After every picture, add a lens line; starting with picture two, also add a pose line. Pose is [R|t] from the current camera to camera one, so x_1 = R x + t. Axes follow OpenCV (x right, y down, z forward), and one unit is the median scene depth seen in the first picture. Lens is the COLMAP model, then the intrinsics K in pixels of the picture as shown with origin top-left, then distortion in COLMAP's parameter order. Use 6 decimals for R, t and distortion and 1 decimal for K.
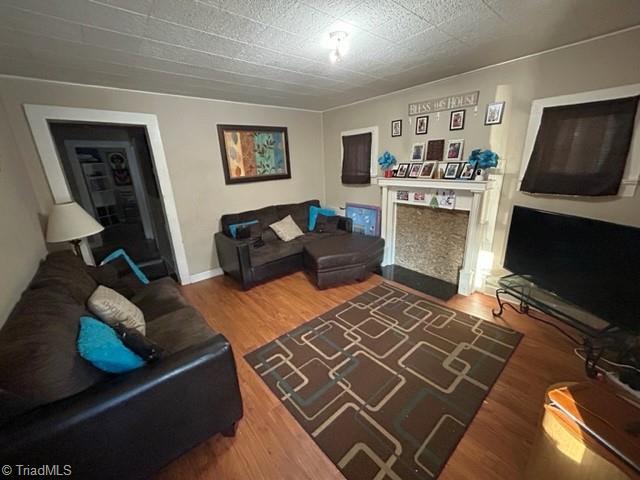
lens RADIAL K [[259.4, 0, 320.0], [0, 259.4, 240.0], [0, 0, 1]] dist [-0.000297, 0.000025]
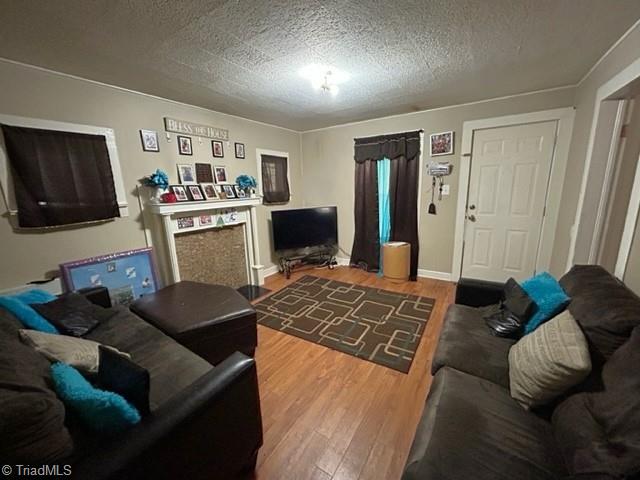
lens RADIAL K [[259.4, 0, 320.0], [0, 259.4, 240.0], [0, 0, 1]] dist [-0.000297, 0.000025]
pose [[-0.305229, -0.157745, 0.939123, -0.747942], [0.304371, 0.918293, 0.253171, -0.241927], [-0.902327, 0.363117, -0.232277, 0.992809]]
